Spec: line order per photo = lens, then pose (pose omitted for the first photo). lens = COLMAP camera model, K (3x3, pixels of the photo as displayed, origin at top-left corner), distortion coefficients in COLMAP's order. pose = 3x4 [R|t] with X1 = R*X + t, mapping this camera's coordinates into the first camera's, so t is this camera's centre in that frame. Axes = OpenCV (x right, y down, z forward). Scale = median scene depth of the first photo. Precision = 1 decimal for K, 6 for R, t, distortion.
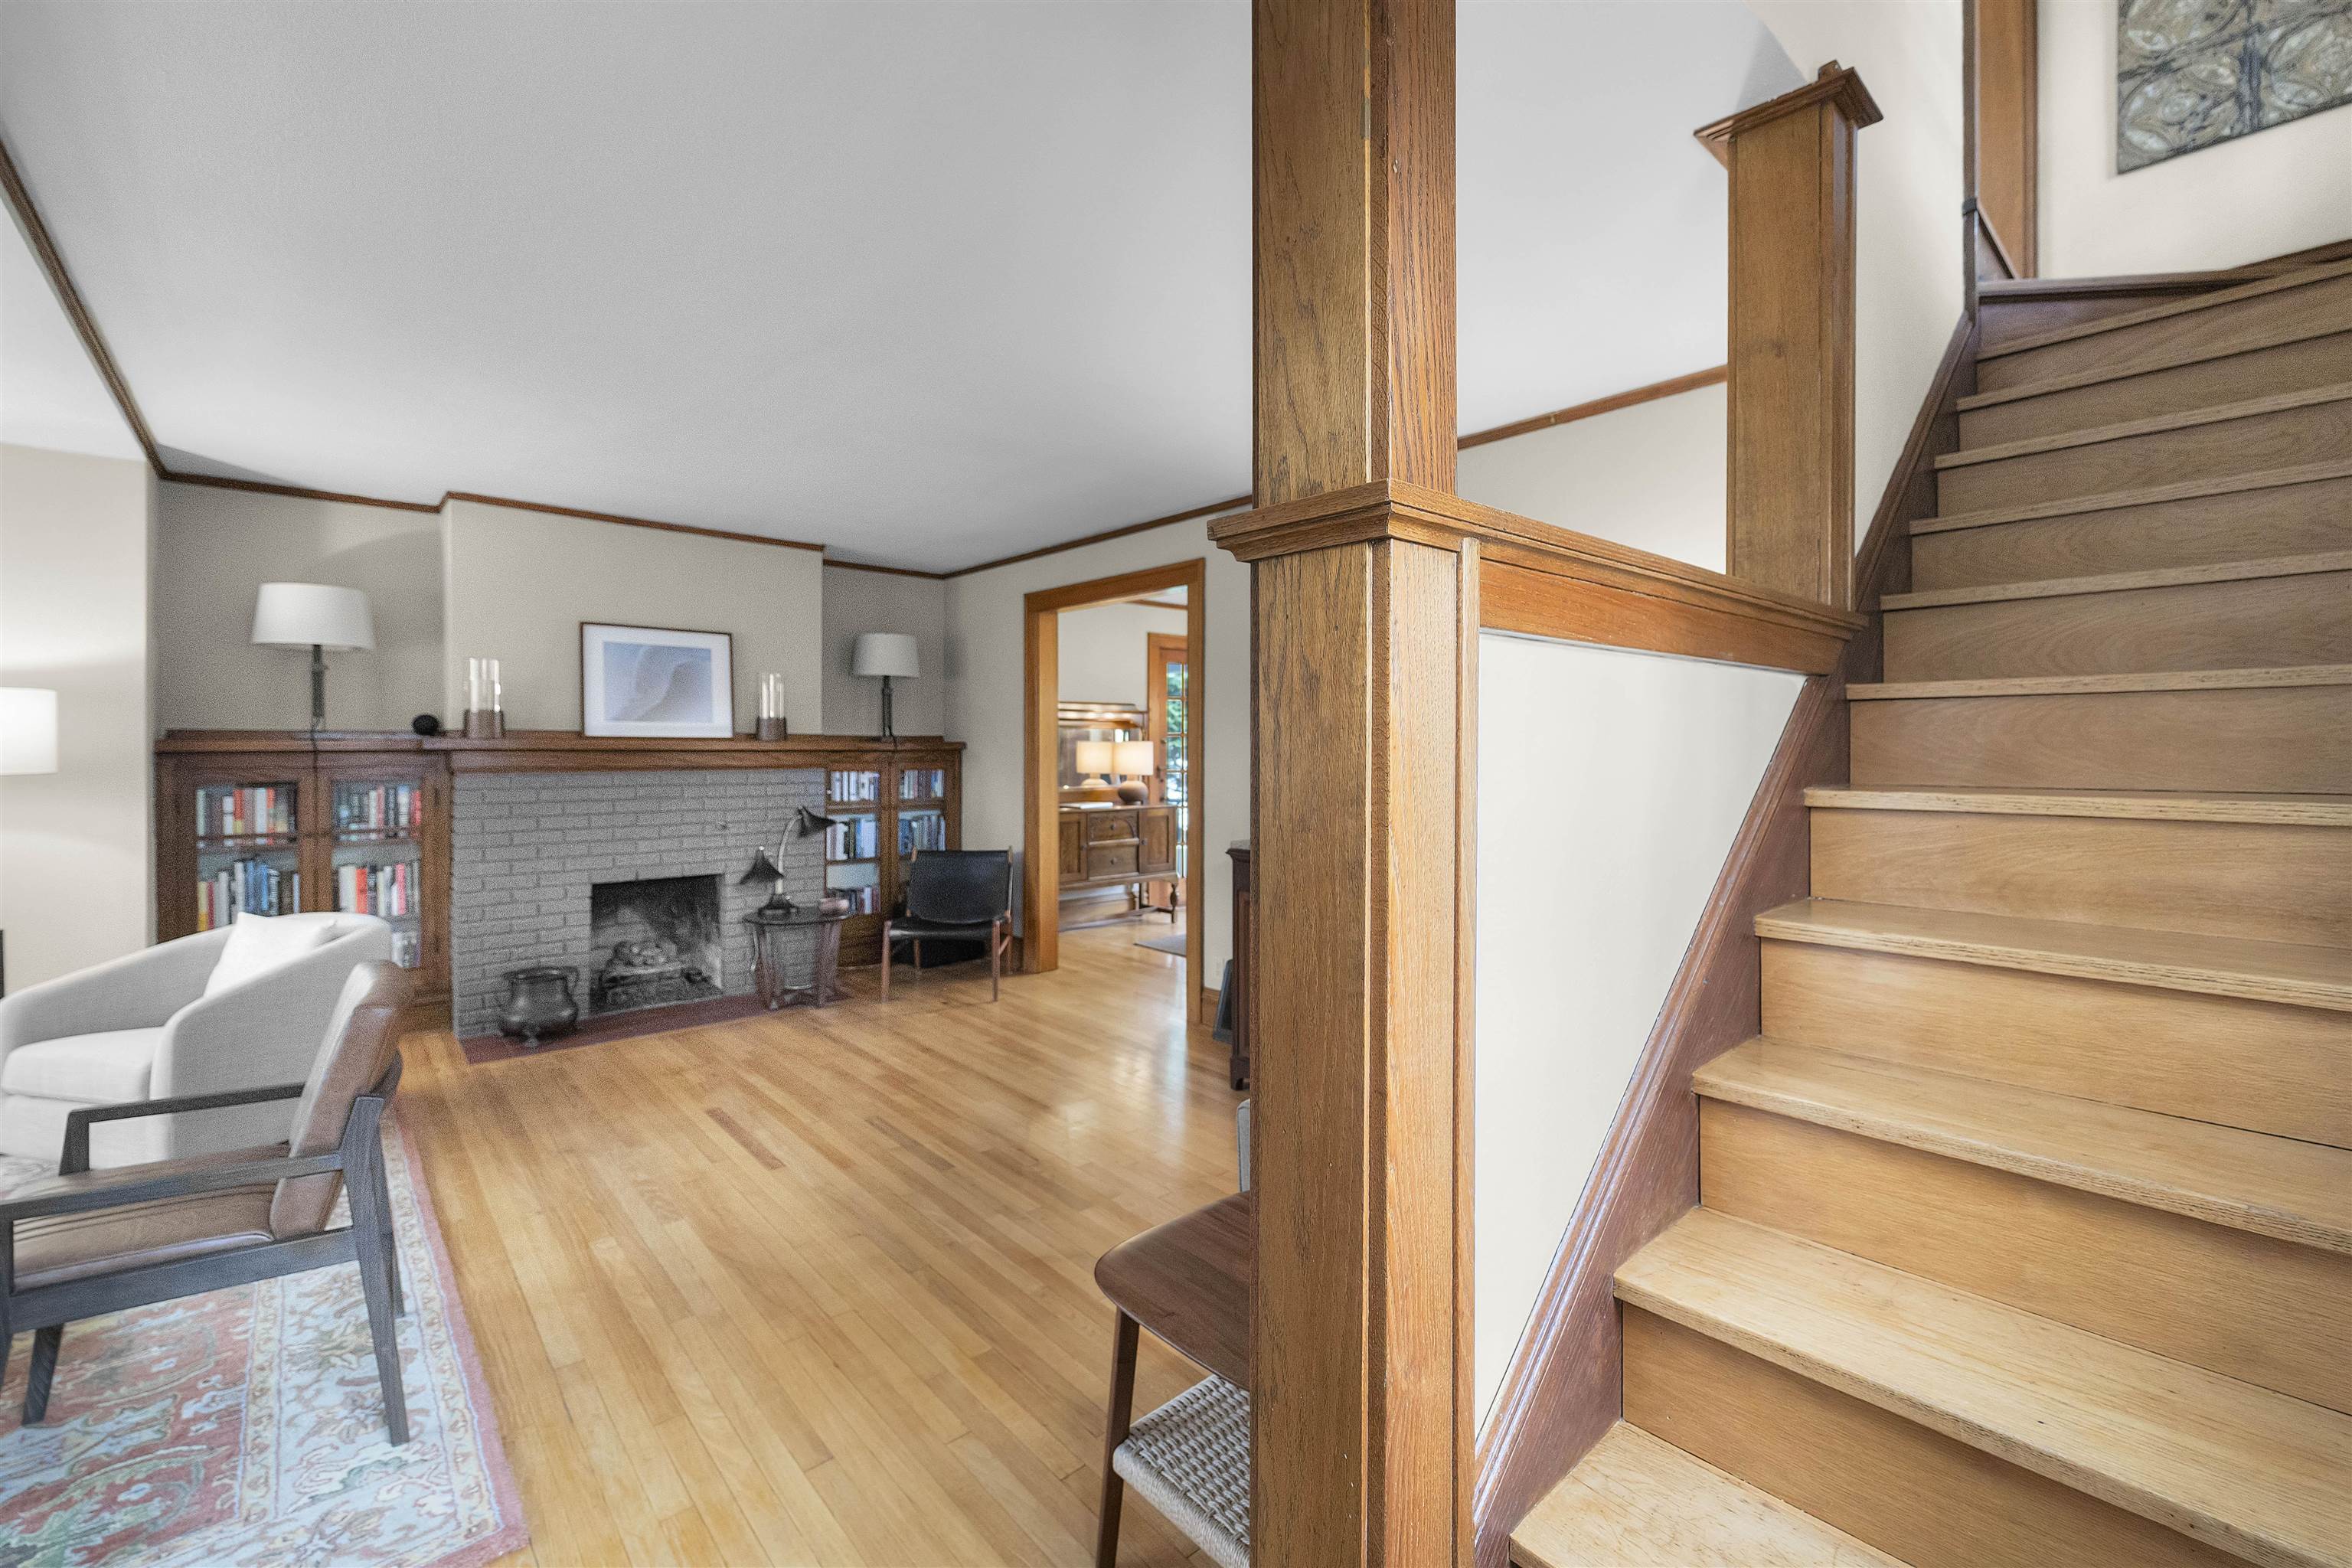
lens RADIAL K [[970.2, 0, 1181.9], [0, 970.2, 732.6], [0, 0, 1]] dist [-0.000711, -0.000233]
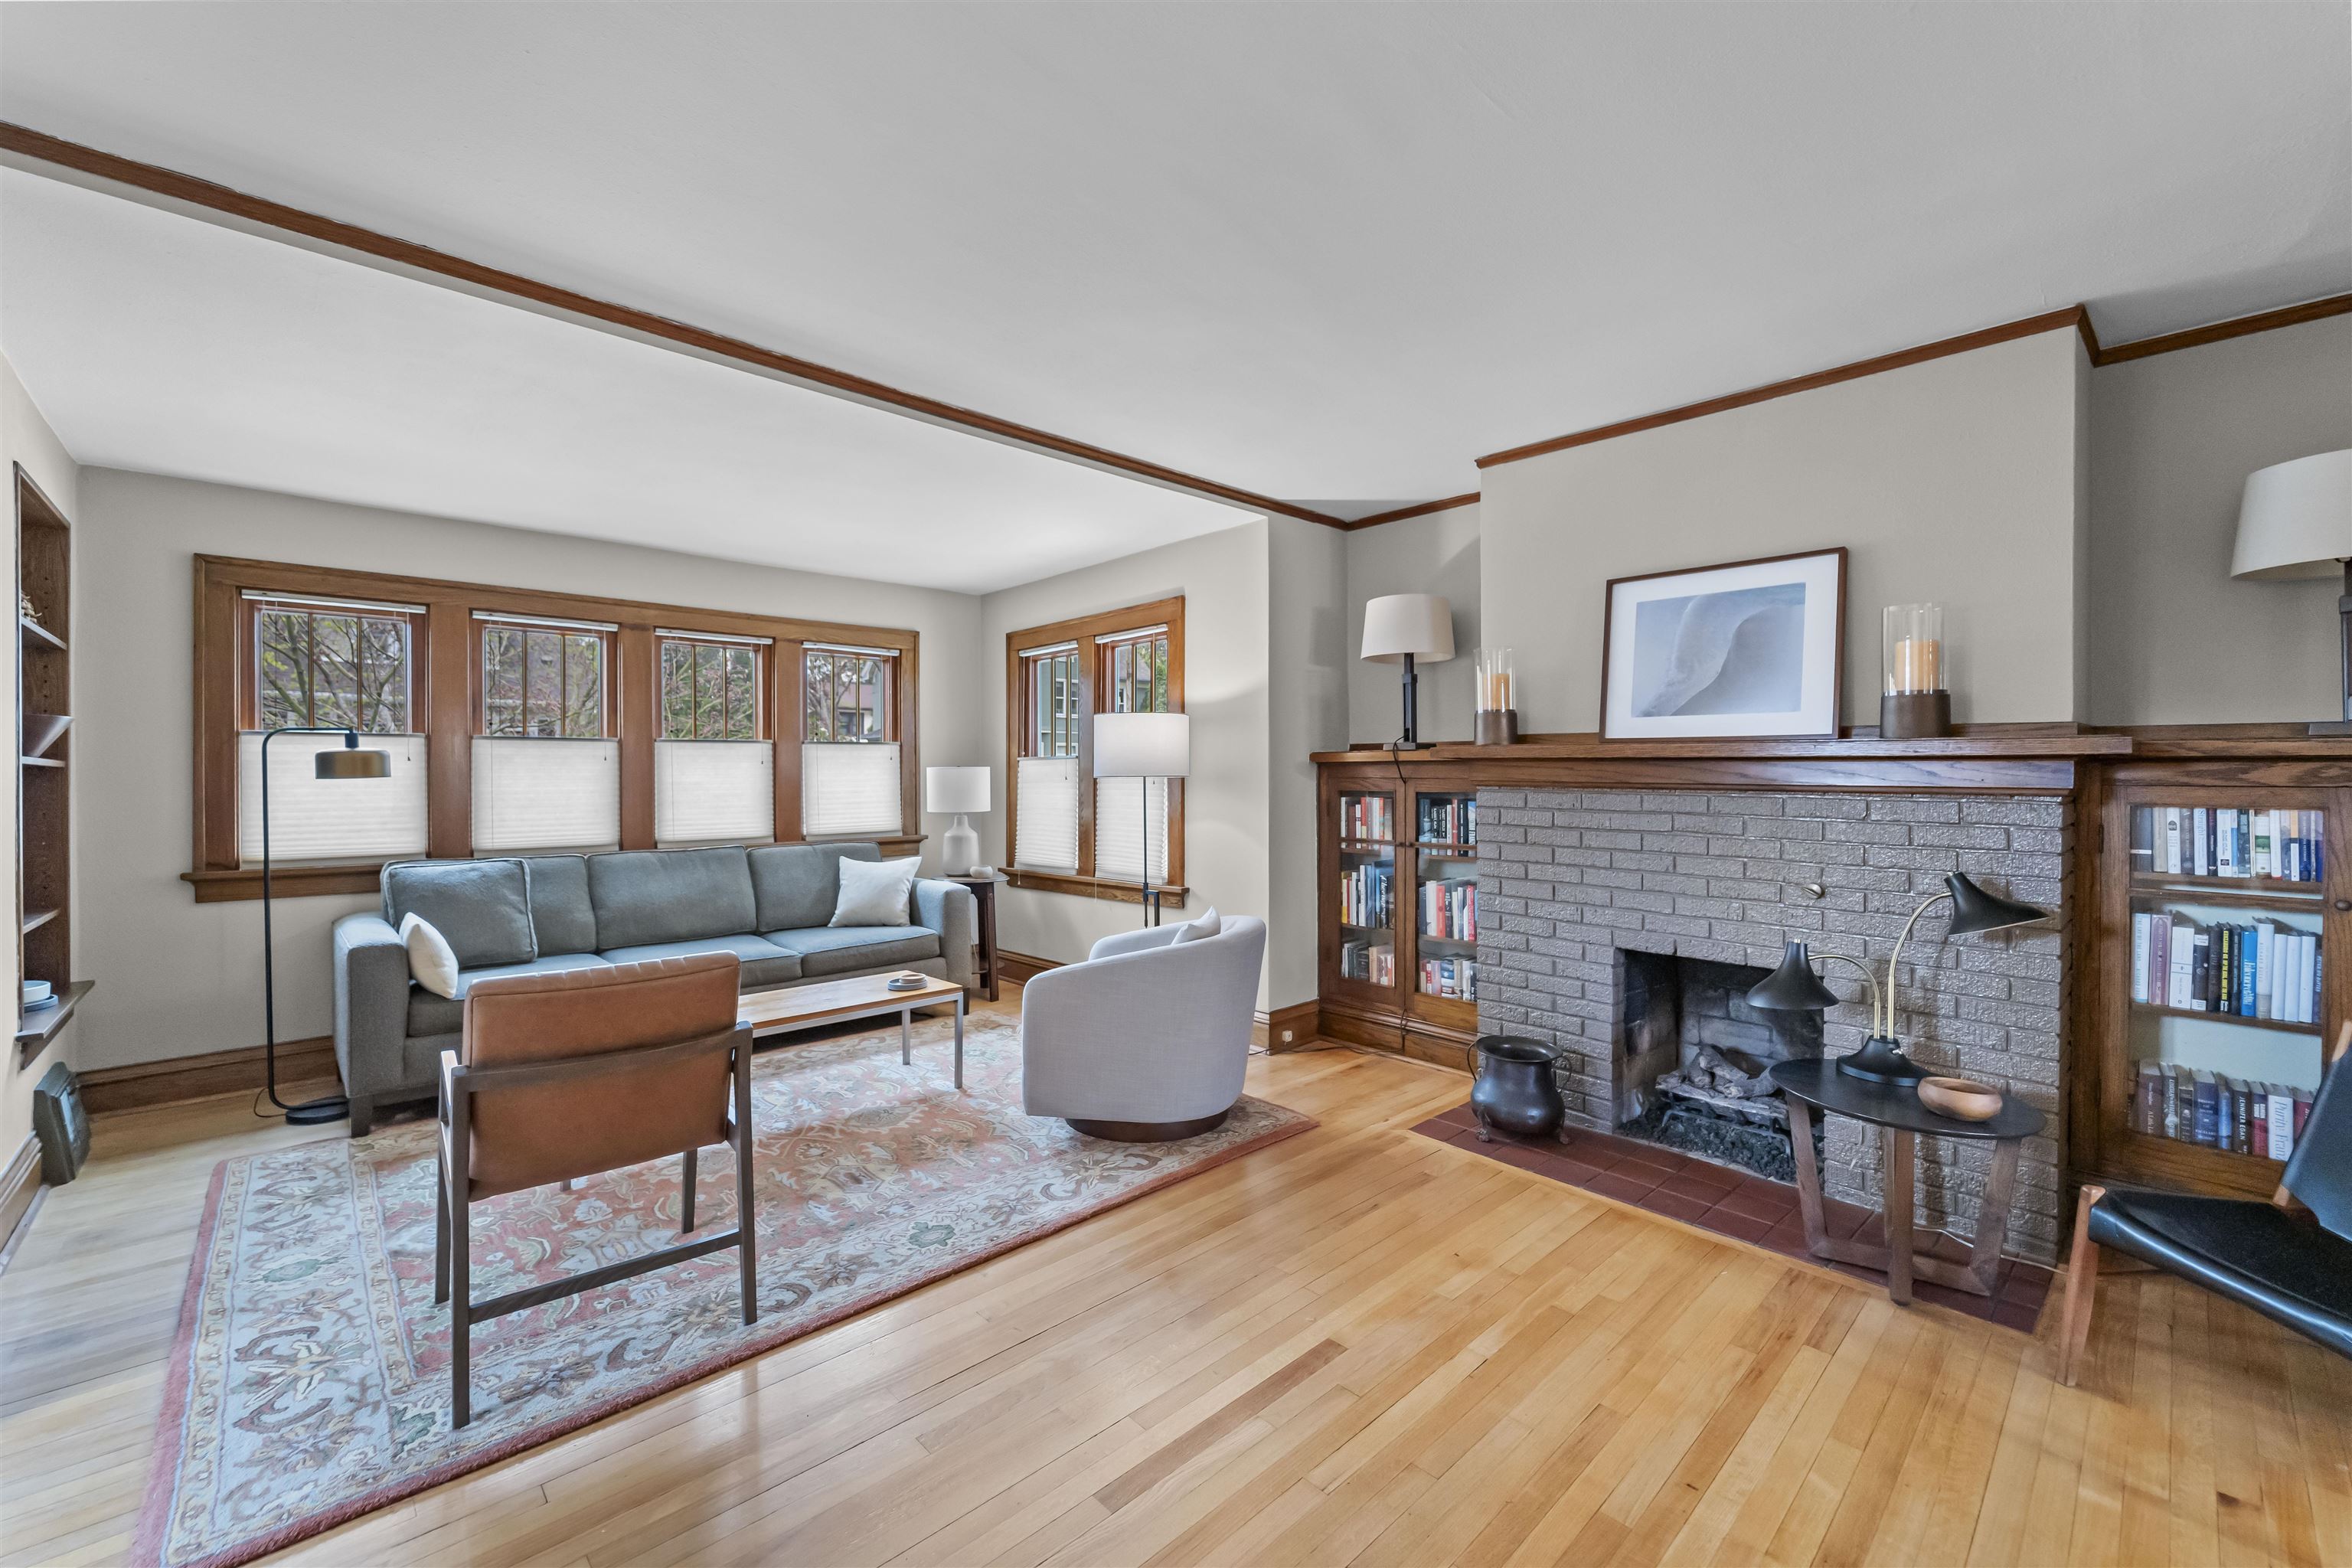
lens RADIAL K [[951.5, 0, 1178.4], [0, 951.5, 774.7], [0, 0, 1]] dist [0.000688, 0.000034]
pose [[0.027961, 0.001787, -0.999607, 0.081455], [0.010929, 0.999938, 0.002093, 0.026046], [0.999549, -0.010983, 0.027940, 0.704160]]
